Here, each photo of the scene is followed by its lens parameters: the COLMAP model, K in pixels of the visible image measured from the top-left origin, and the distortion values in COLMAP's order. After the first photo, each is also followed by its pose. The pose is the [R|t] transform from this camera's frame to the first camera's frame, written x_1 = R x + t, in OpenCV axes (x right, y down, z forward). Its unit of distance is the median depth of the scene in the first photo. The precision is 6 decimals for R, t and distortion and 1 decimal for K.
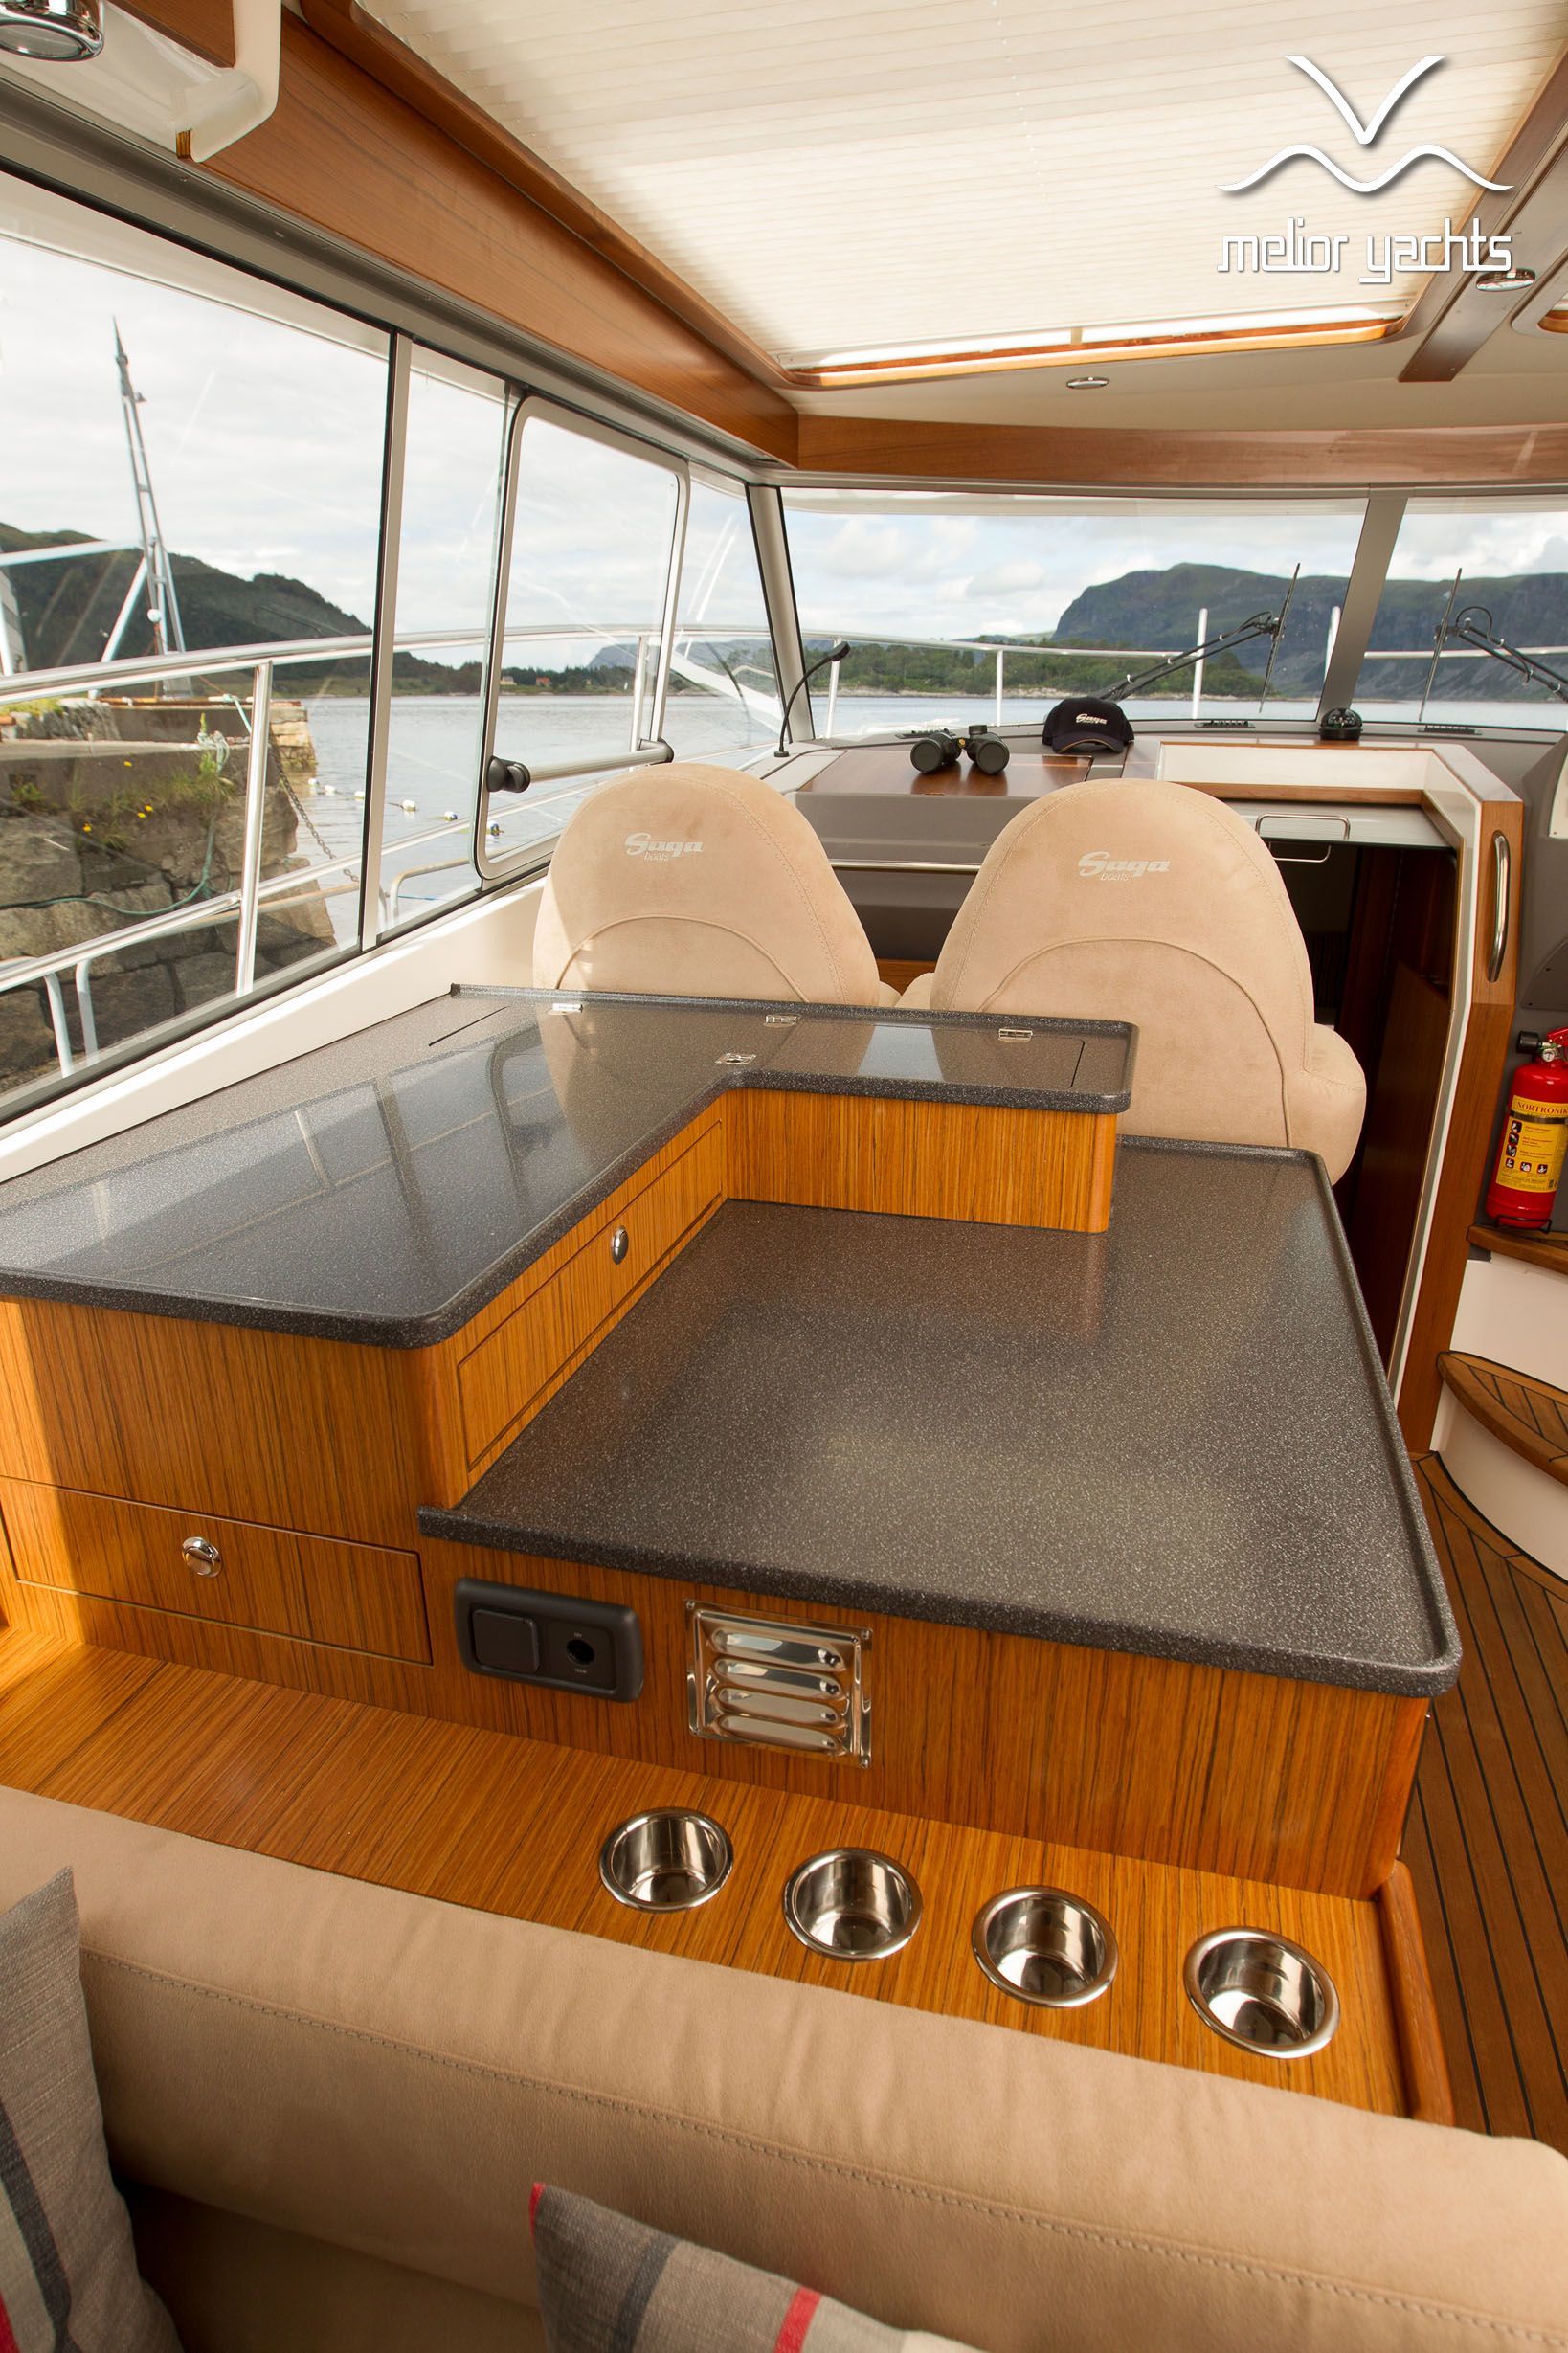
lens RADIAL K [[1374.5, 0, 790.5], [0, 1374.5, 1187.3], [0, 0, 1]] dist [-0.060018, 0.023402]
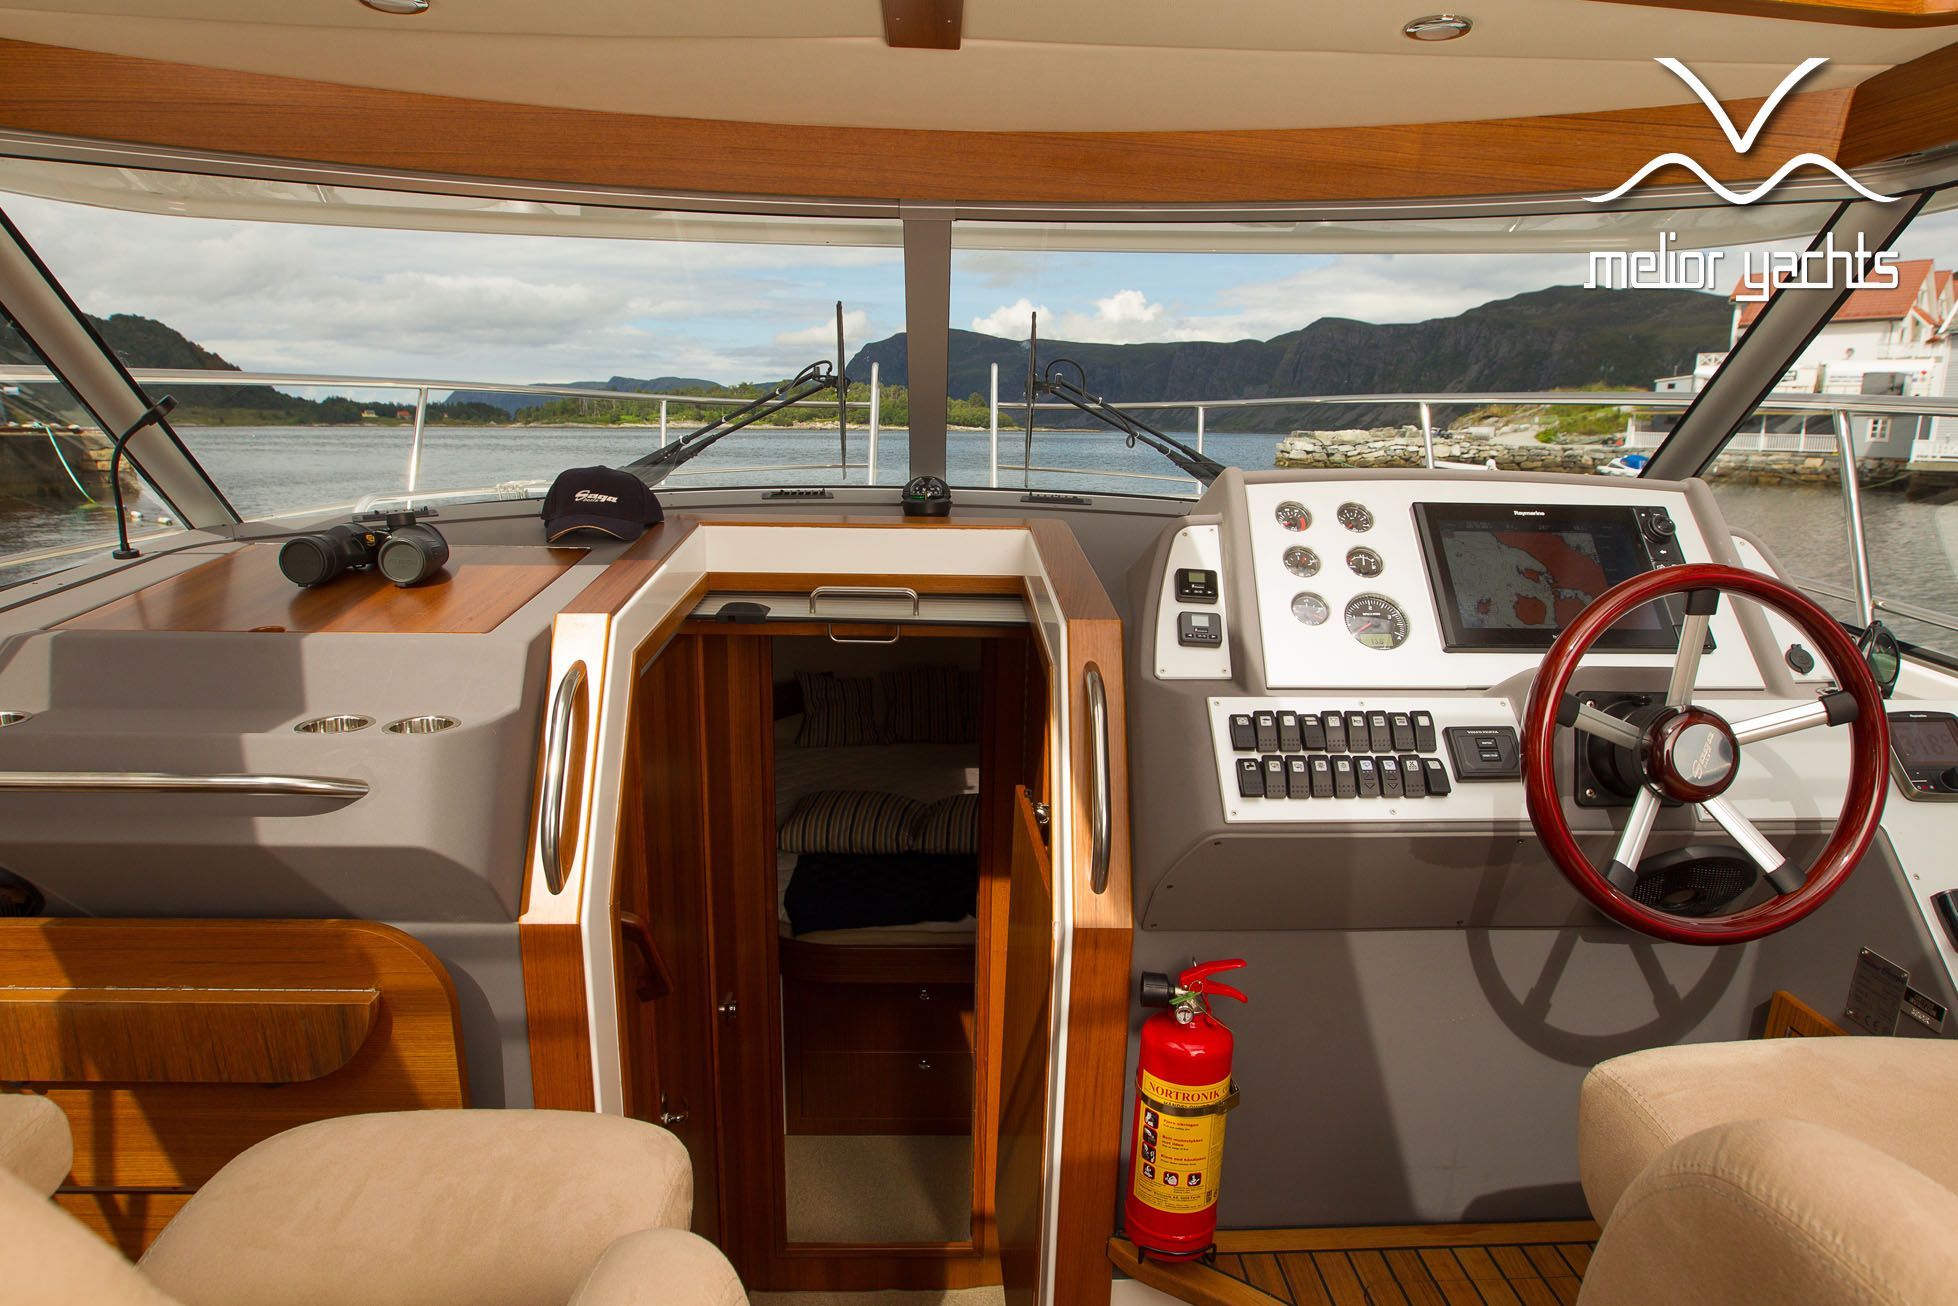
lens RADIAL K [[1156.6, 0, 985.6], [0, 1156.6, 656.6], [0, 0, 1]] dist [-0.070436, 0.035136]
pose [[0.954436, -0.044431, 0.295089, 0.289273], [0.088037, 0.986766, -0.136173, -0.186393], [-0.285134, 0.155947, 0.945716, 0.438725]]
